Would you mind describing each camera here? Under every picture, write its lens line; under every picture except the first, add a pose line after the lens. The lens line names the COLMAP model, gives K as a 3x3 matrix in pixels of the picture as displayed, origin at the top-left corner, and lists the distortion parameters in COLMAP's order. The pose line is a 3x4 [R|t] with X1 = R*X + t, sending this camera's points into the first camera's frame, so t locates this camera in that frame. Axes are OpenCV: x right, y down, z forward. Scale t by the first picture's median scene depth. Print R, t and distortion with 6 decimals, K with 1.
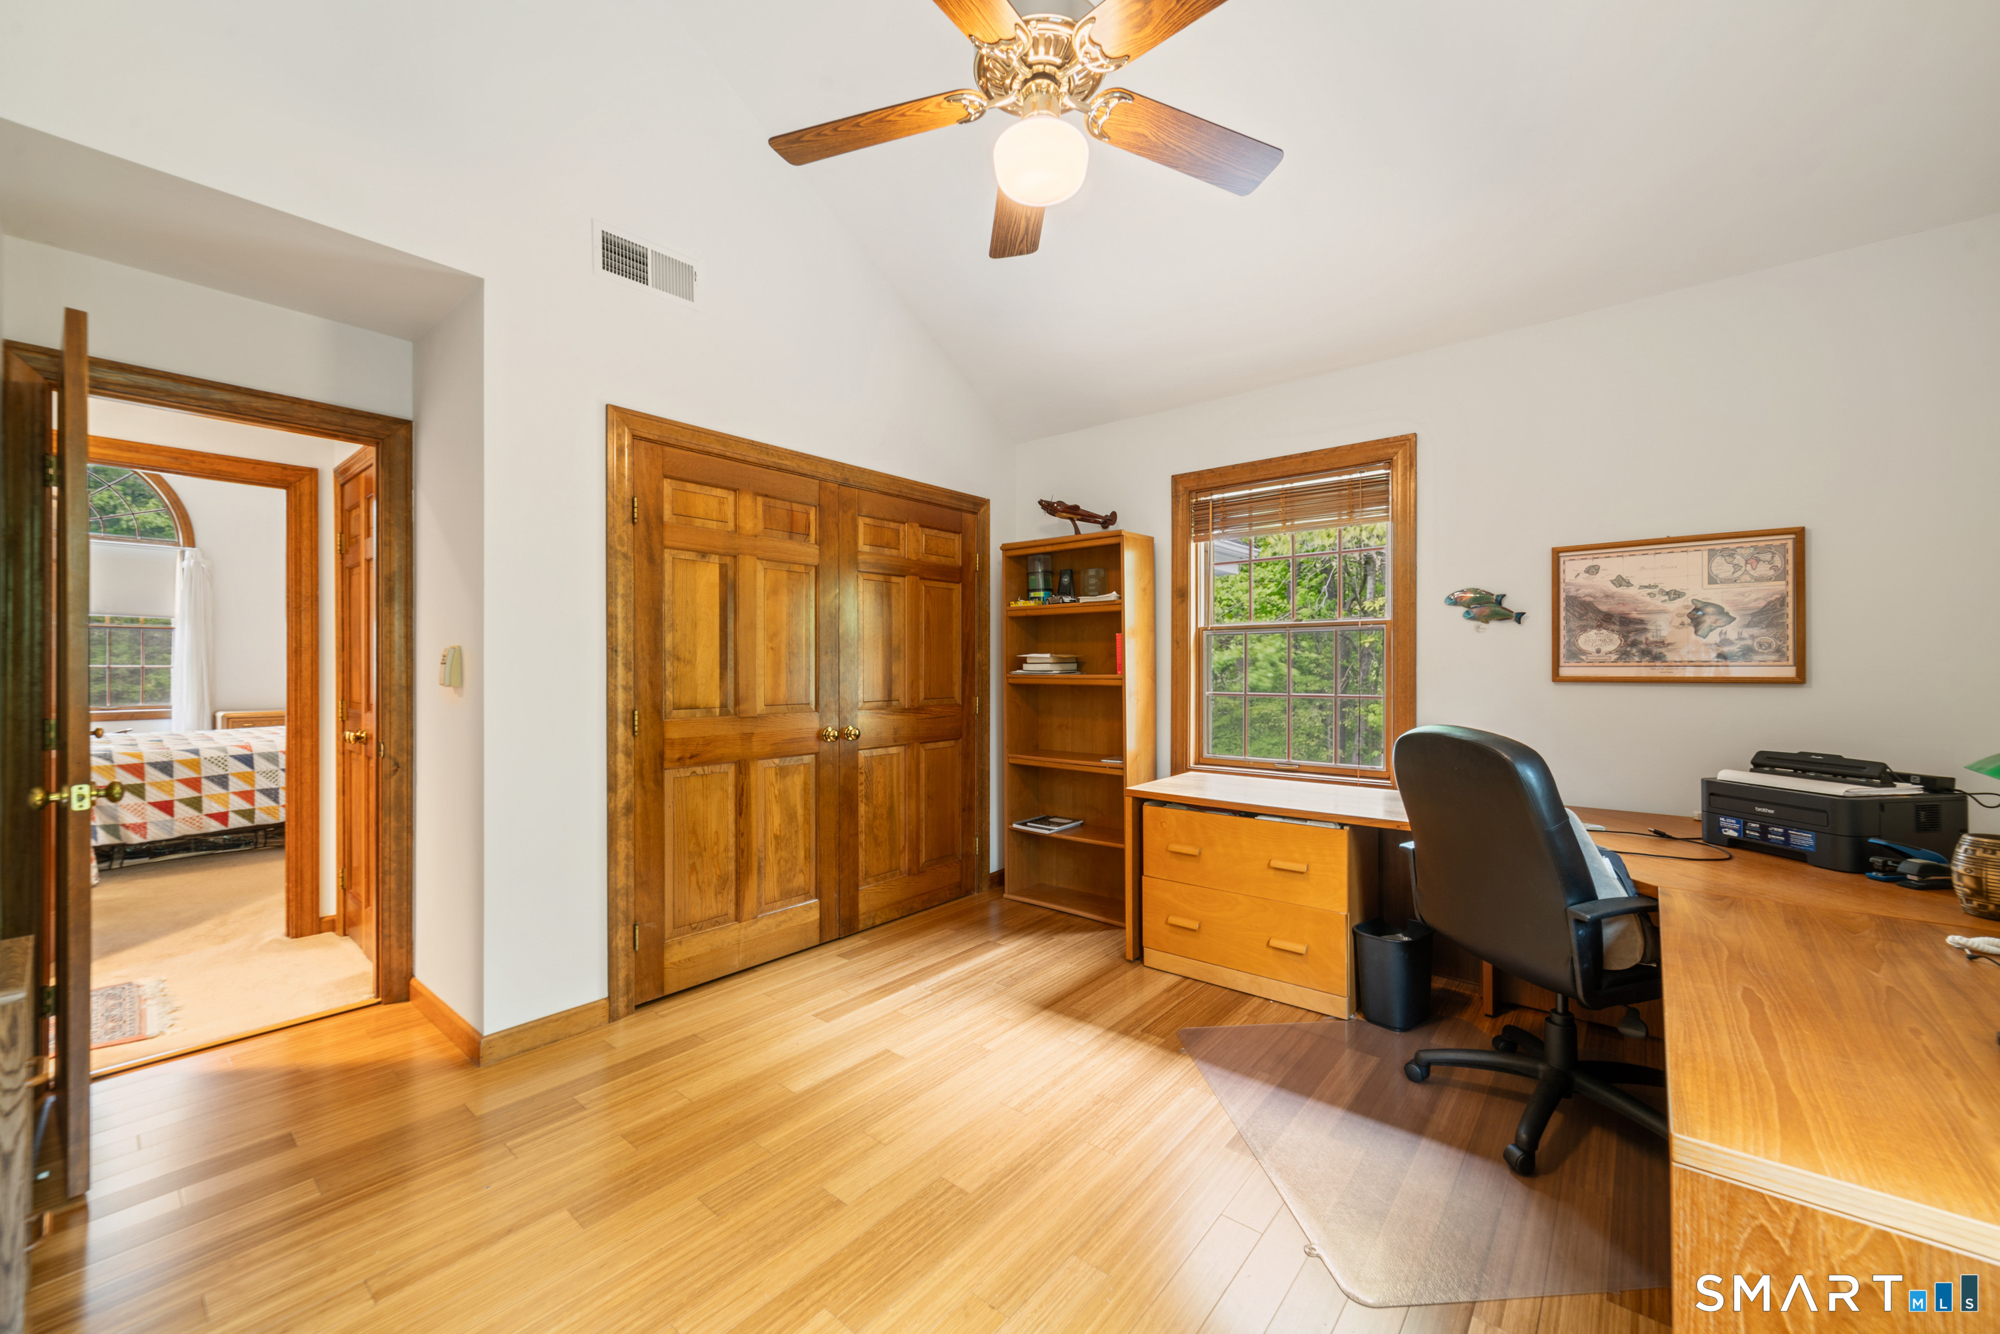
lens RADIAL K [[775.6, 0, 1012.7], [0, 775.6, 661.8], [0, 0, 1]] dist [-0.018065, 0.005705]
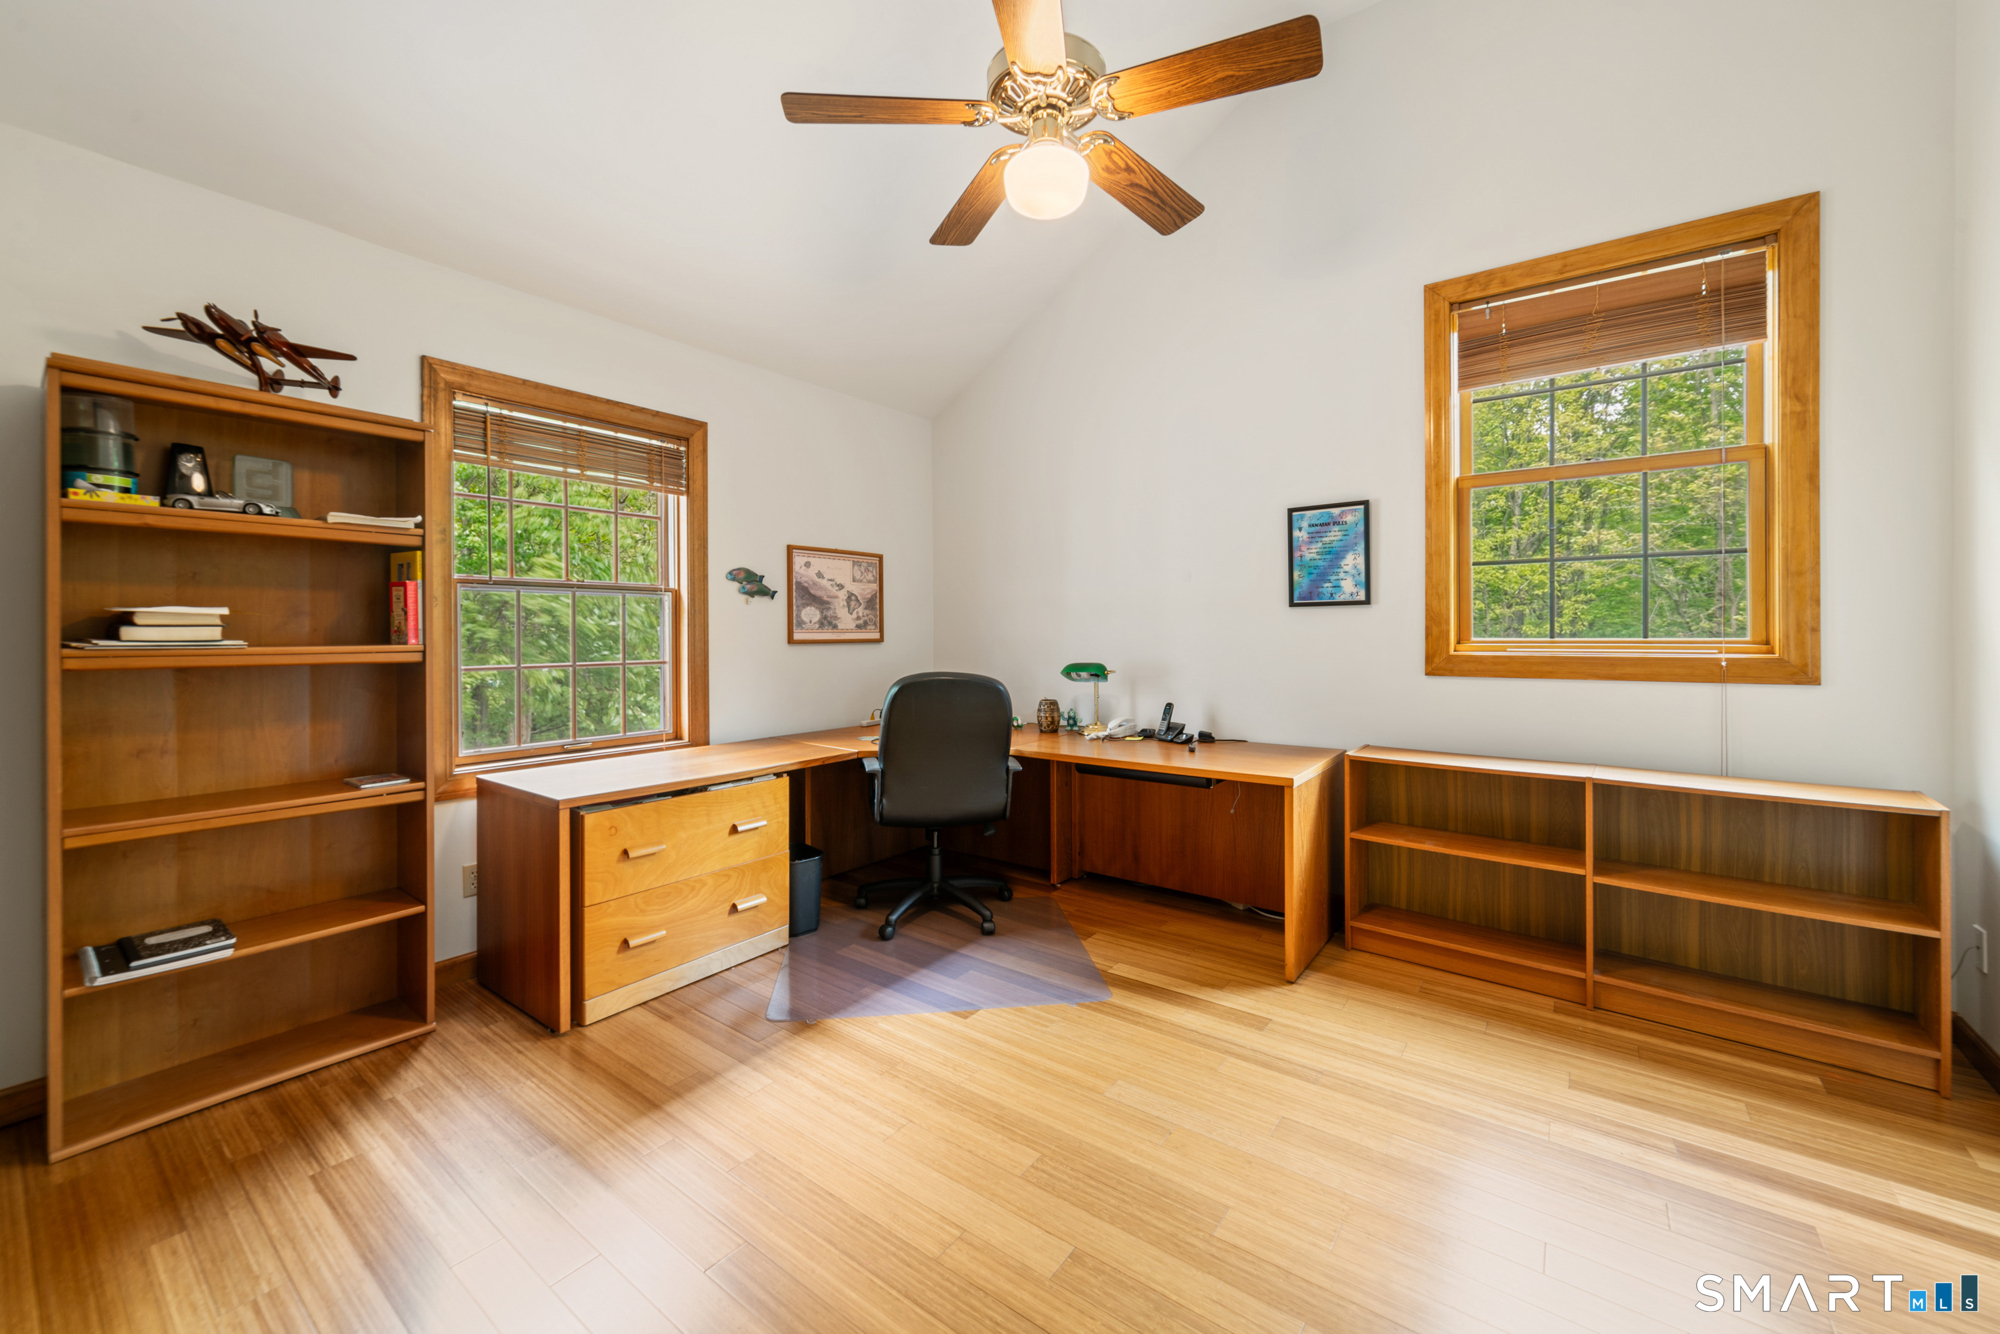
lens RADIAL K [[773.0, 0, 1001.7], [0, 773.0, 631.9], [0, 0, 1]] dist [0.000145, 0.000119]
pose [[-0.050789, -0.000534, 0.998709, -0.703752], [-0.007869, 0.999969, 0.000135, 0.001864], [-0.998678, -0.007852, -0.050792, 0.729616]]
